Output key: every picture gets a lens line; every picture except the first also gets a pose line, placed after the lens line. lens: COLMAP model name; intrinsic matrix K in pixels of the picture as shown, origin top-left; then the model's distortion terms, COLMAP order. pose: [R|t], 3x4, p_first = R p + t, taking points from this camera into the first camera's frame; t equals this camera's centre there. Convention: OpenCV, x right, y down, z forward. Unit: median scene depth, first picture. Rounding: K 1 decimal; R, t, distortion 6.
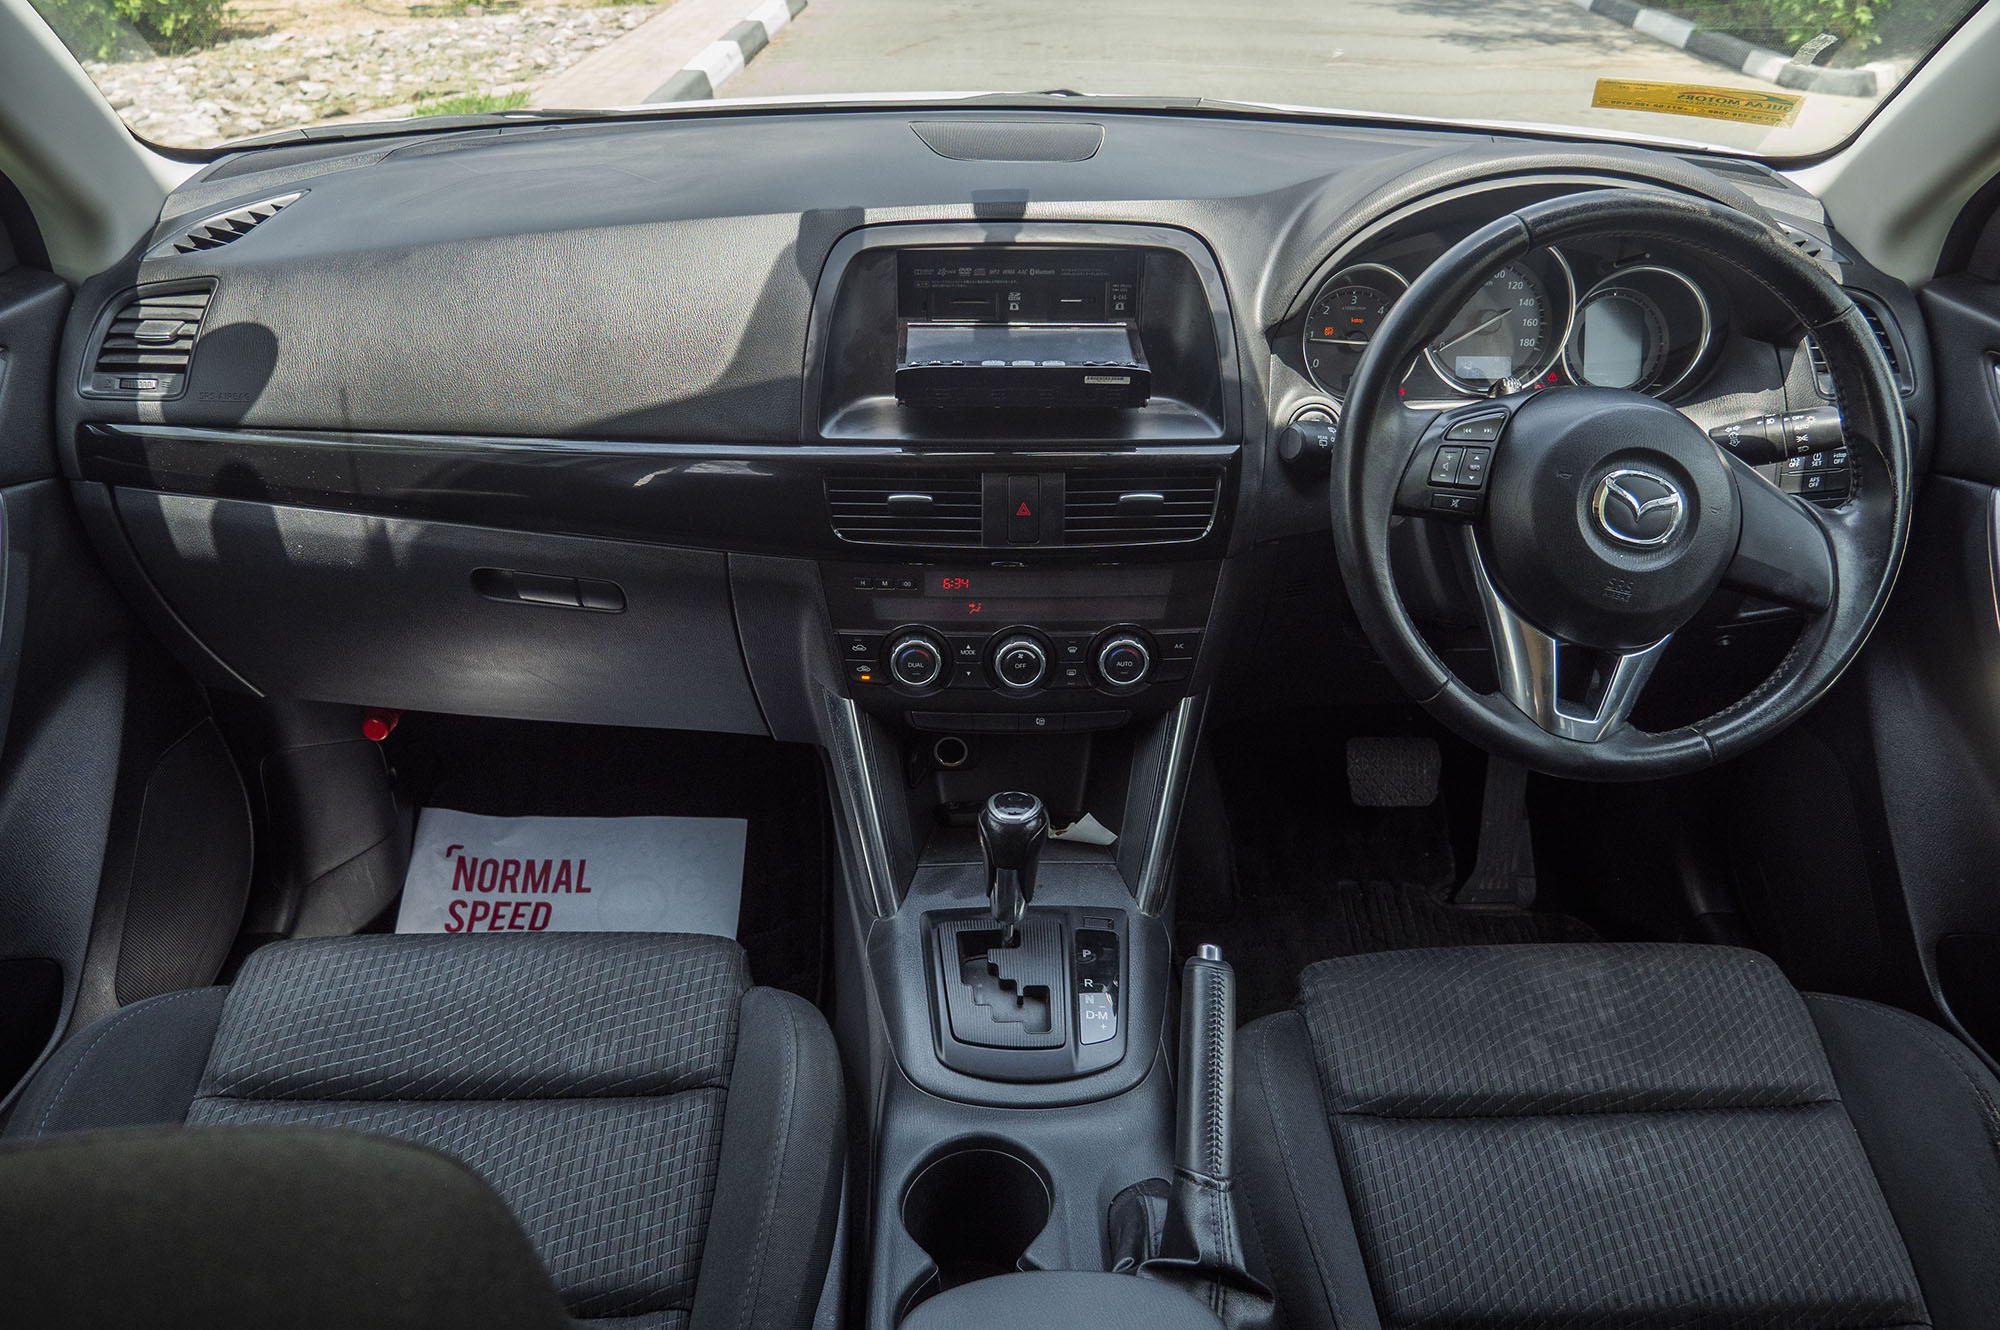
lens RADIAL K [[1462.1, 0, 1000.0], [0, 1462.1, 665.0], [0, 0, 1]] dist [-0.031170, 0.002746]
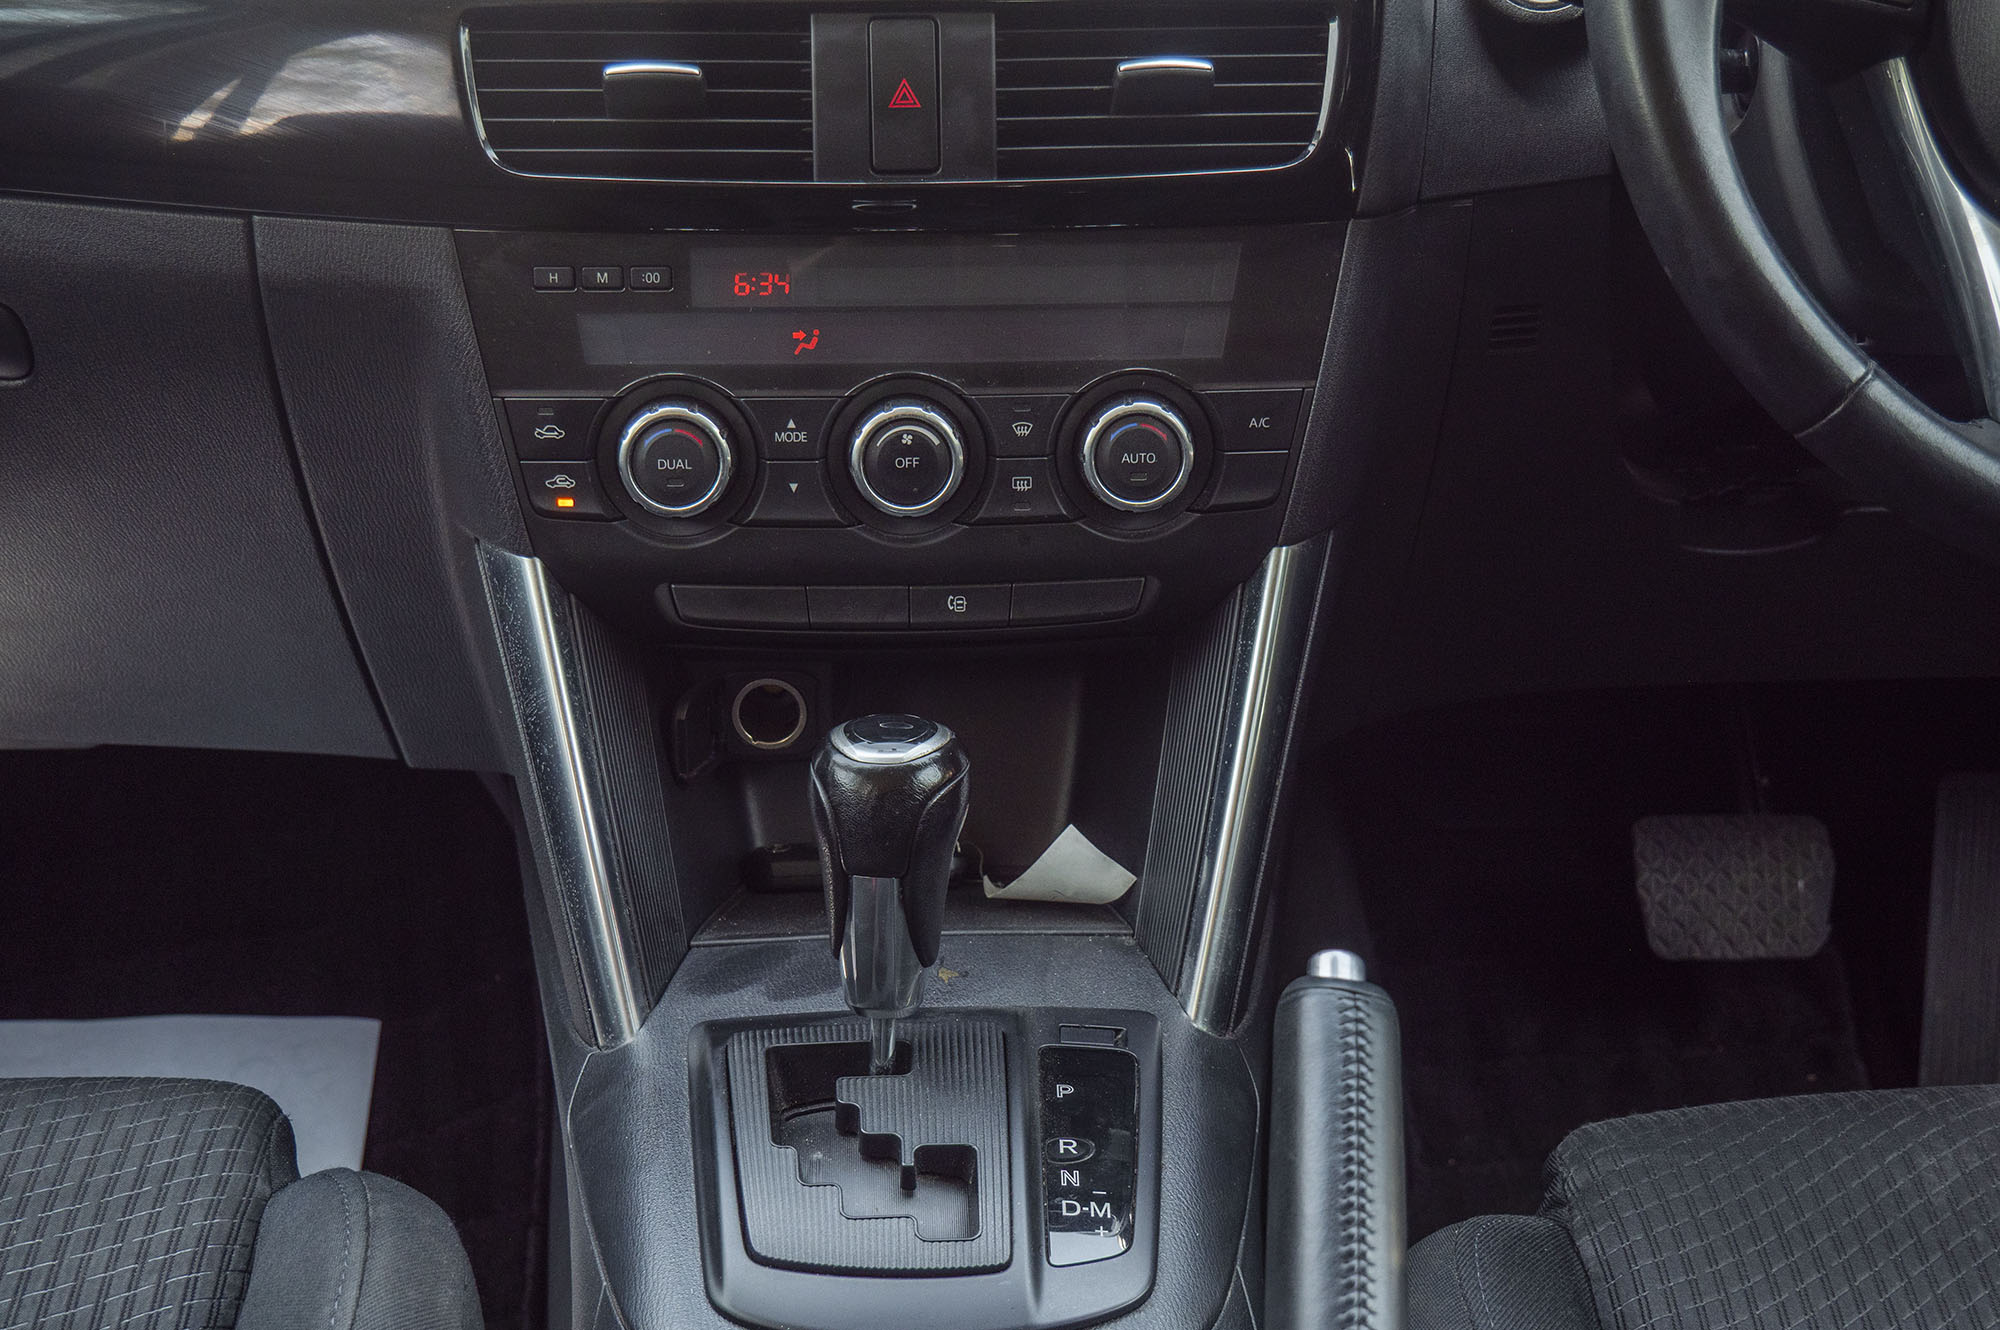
lens RADIAL K [[2682.5, 0, 1014.3], [0, 2682.5, 788.8], [0, 0, 1]] dist [0.004348, 0.104902]
pose [[0.999776, -0.015880, 0.013999, 0.034147], [0.017180, 0.995016, -0.098220, 0.184104], [-0.012370, 0.098439, 0.995066, 0.189684]]
